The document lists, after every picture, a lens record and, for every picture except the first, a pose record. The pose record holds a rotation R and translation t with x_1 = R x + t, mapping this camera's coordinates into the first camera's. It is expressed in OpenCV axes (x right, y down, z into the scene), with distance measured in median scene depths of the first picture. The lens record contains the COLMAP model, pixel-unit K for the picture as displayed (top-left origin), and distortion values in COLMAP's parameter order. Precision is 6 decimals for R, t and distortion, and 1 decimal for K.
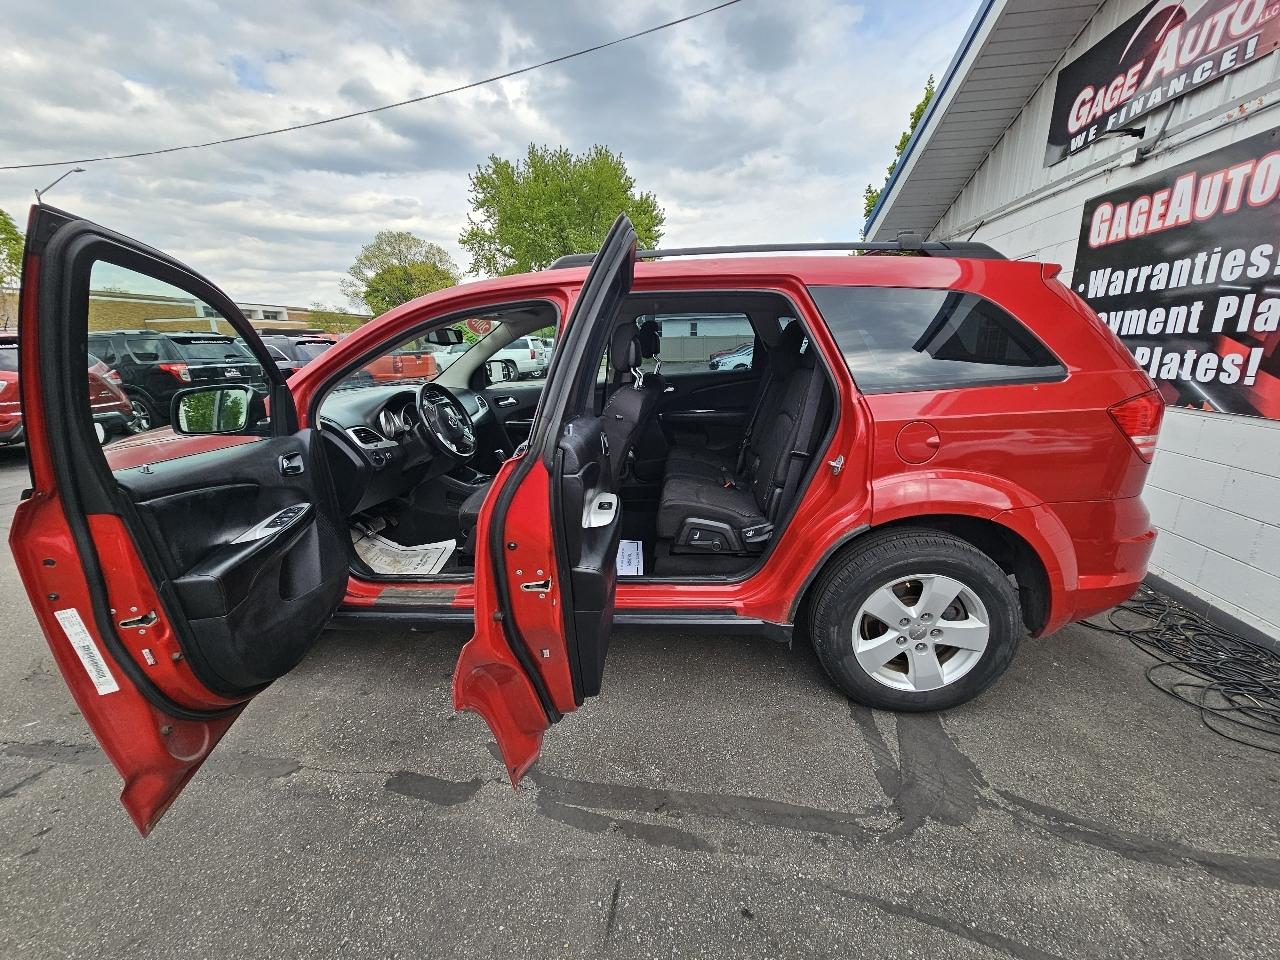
lens RADIAL K [[518.3, 0, 641.0], [0, 518.3, 481.8], [0, 0, 1]] dist [0.003799, -0.002880]
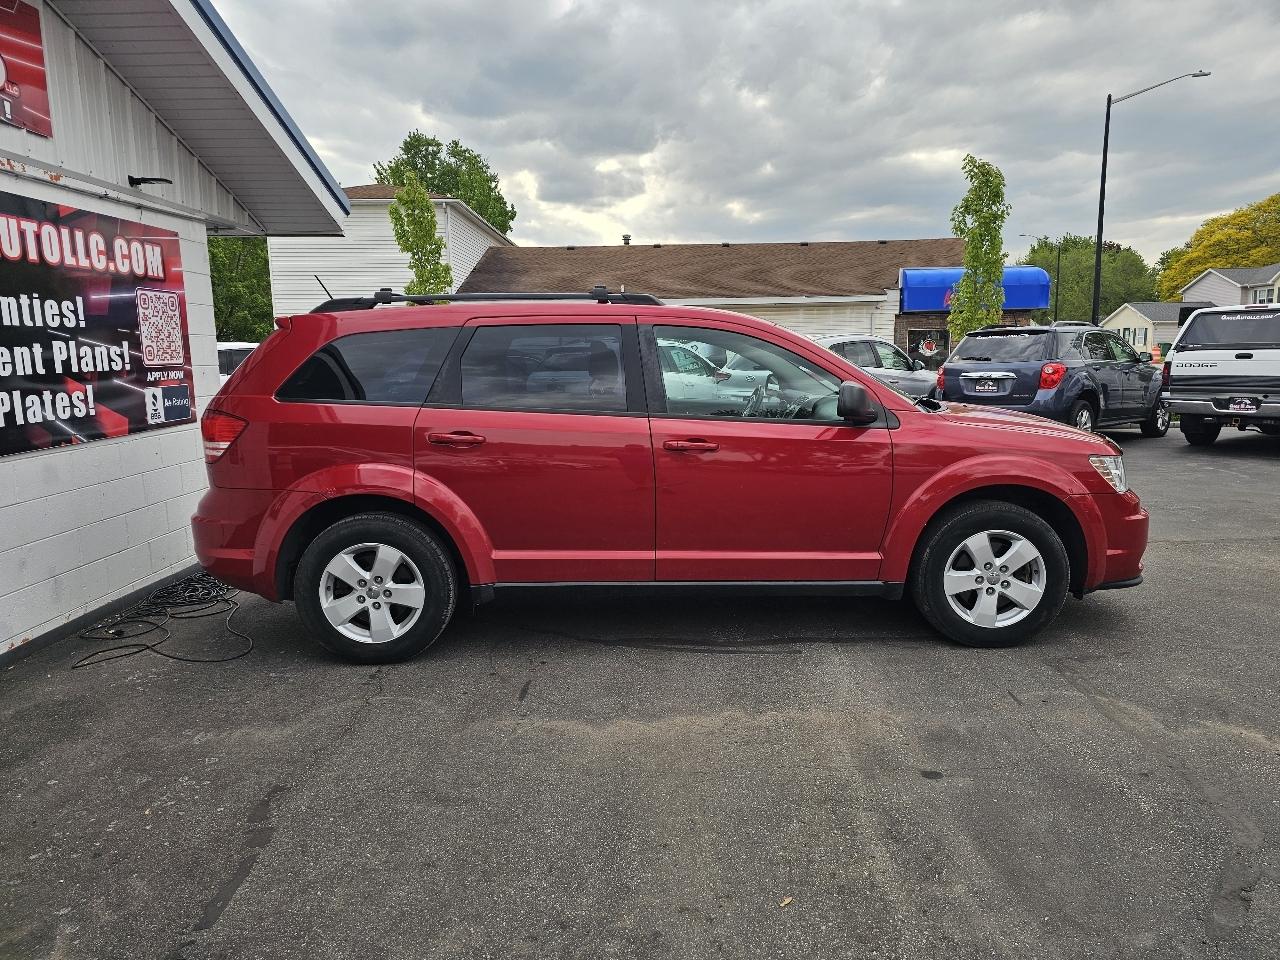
lens RADIAL K [[858.9, 0, 643.8], [0, 858.9, 481.1], [0, 0, 1]] dist [0.053512, -0.048281]
pose [[-0.991163, 0.058357, -0.119125, 0.131487], [0.005868, 0.916443, 0.400123, -0.710992], [0.132521, 0.395888, -0.908687, 2.571659]]
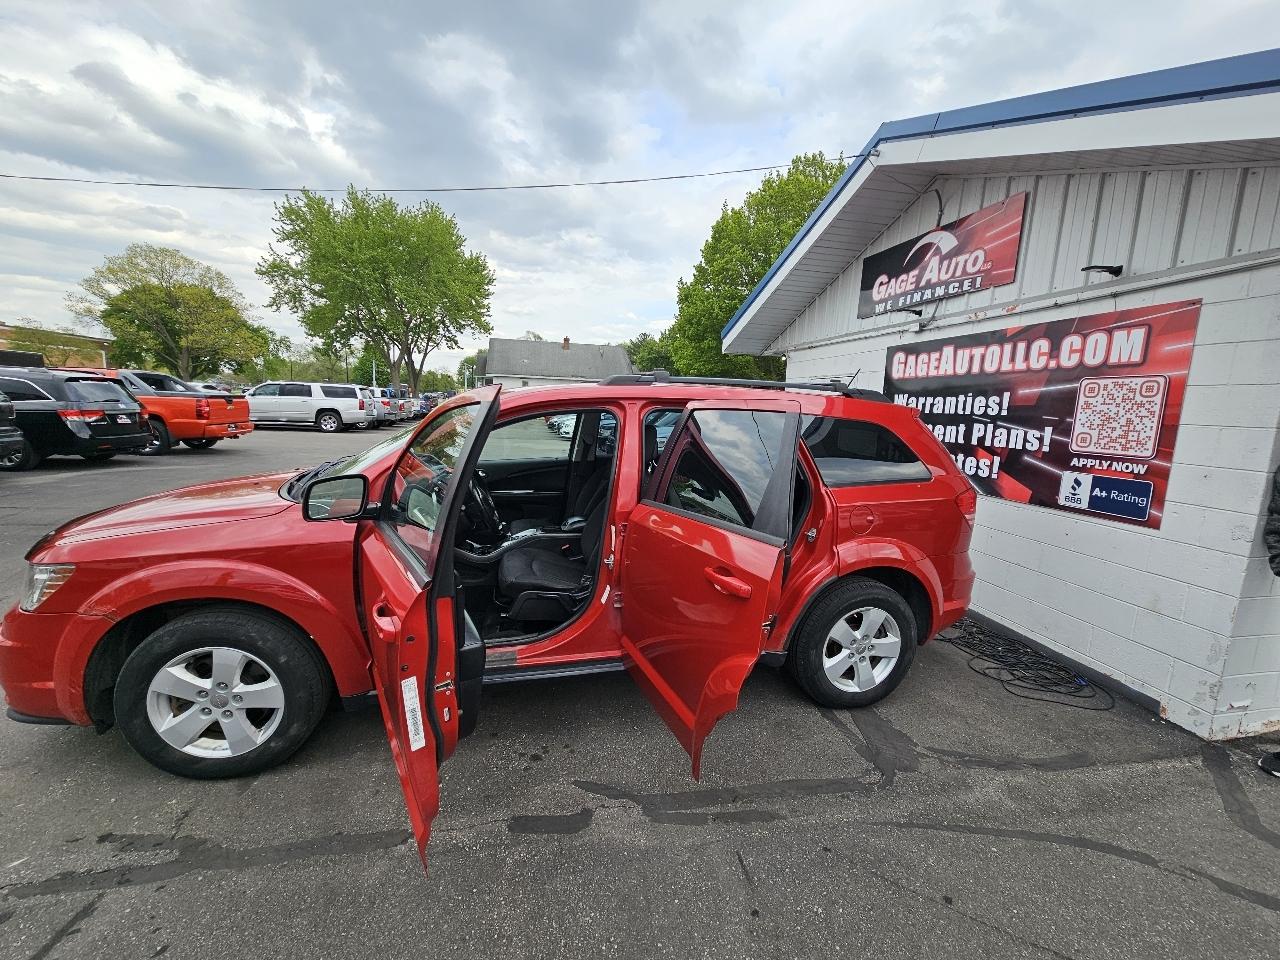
lens RADIAL K [[518.3, 0, 640.2], [0, 518.3, 481.2], [0, 0, 1]] dist [0.003799, -0.002880]
pose [[0.942396, 0.012696, 0.334258, -0.368653], [0.023134, 0.994413, -0.102993, -0.028603], [-0.333698, 0.104793, 0.936837, -0.141038]]
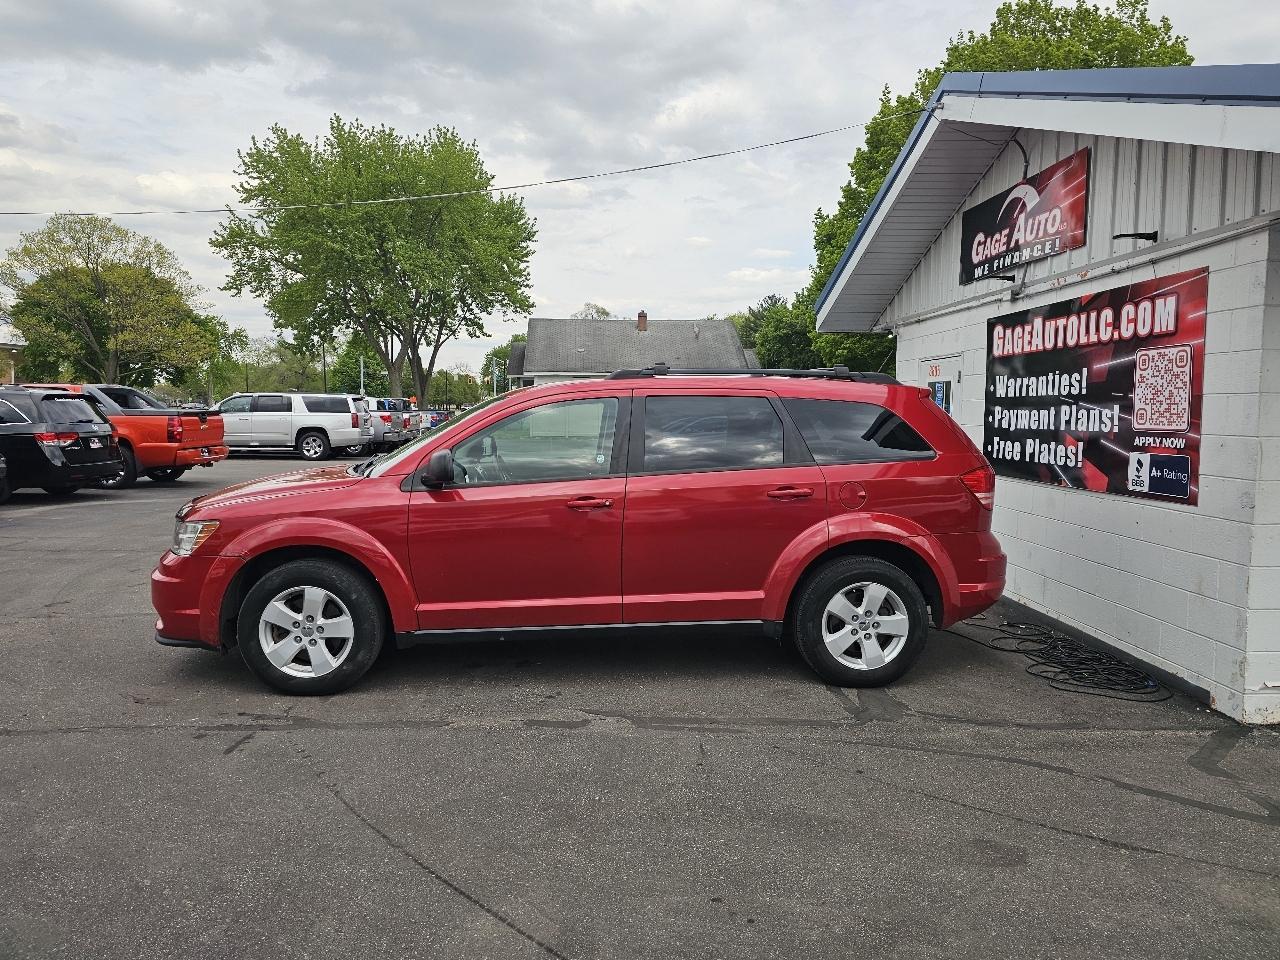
lens RADIAL K [[850.5, 0, 628.0], [0, 850.5, 467.4], [0, 0, 1]] dist [0.062933, -0.053110]
pose [[0.985183, 0.018371, 0.170520, -0.377941], [0.014334, 0.981948, -0.188609, 0.202634], [-0.170907, 0.188259, 0.967135, -0.900024]]
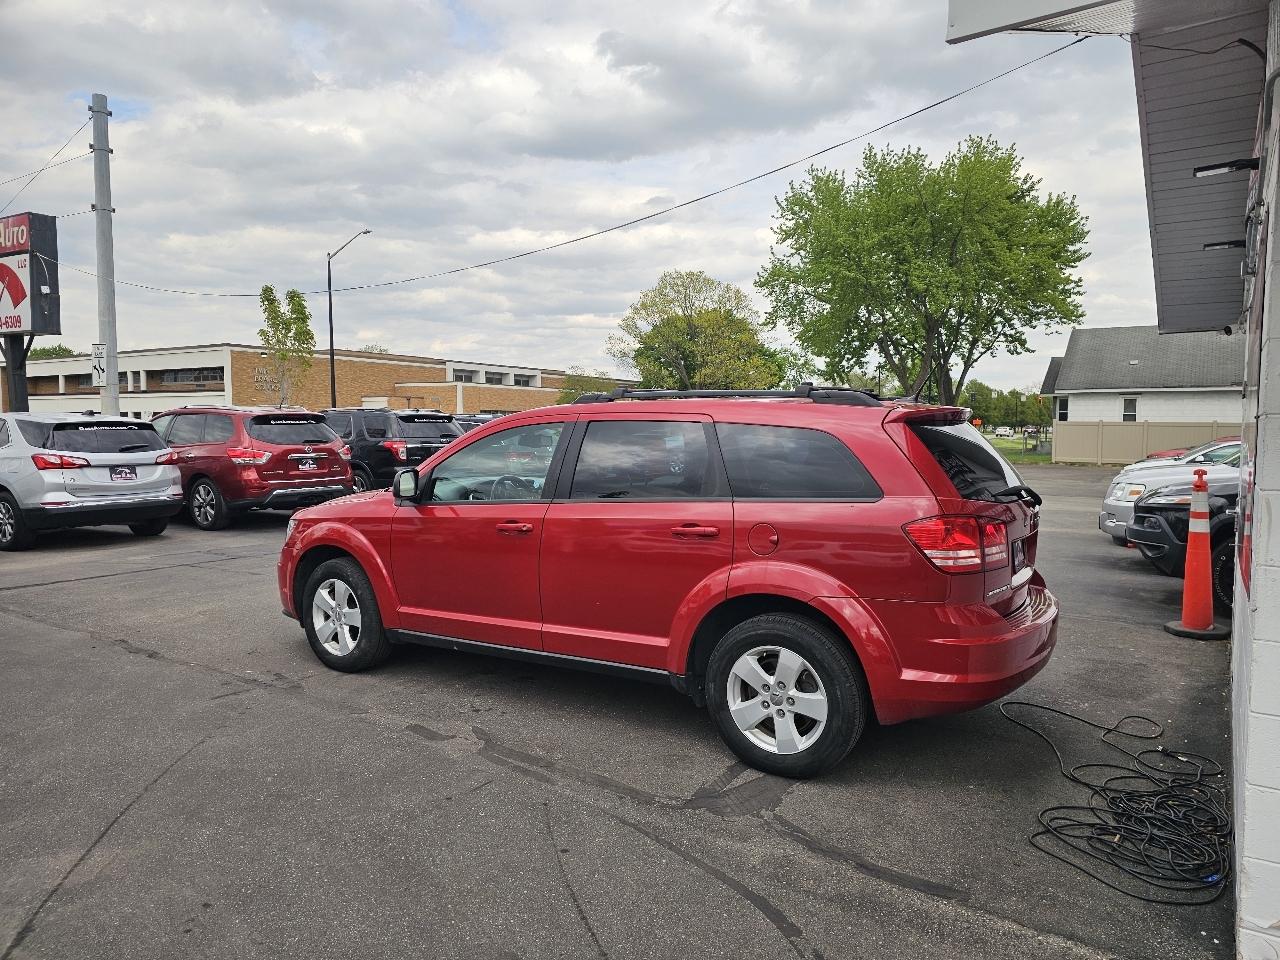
lens RADIAL K [[850.5, 0, 654.0], [0, 850.5, 481.8], [0, 0, 1]] dist [0.062933, -0.053110]
pose [[0.899465, 0.059080, -0.432980, 0.750785], [-0.140302, 0.977405, -0.158095, 0.102329], [0.413856, 0.202949, 0.887431, -0.674963]]
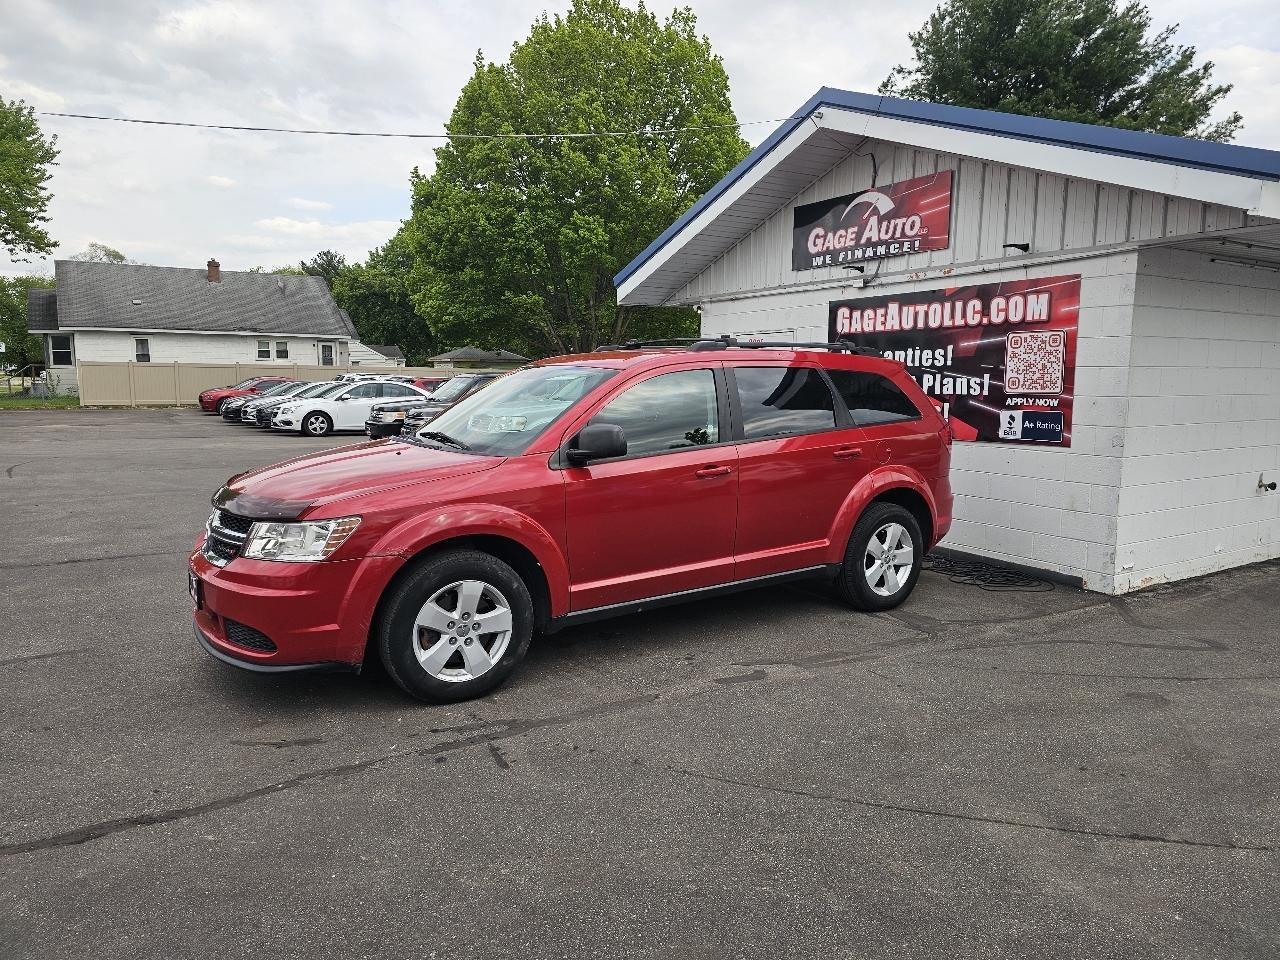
lens RADIAL K [[850.5, 0, 635.5], [0, 850.5, 477.4], [0, 0, 1]] dist [0.062933, -0.053110]
pose [[0.773300, -0.048022, 0.632219, -1.342854], [0.139573, 0.985561, -0.095858, 0.118289], [-0.618488, 0.162368, 0.768837, -0.519360]]
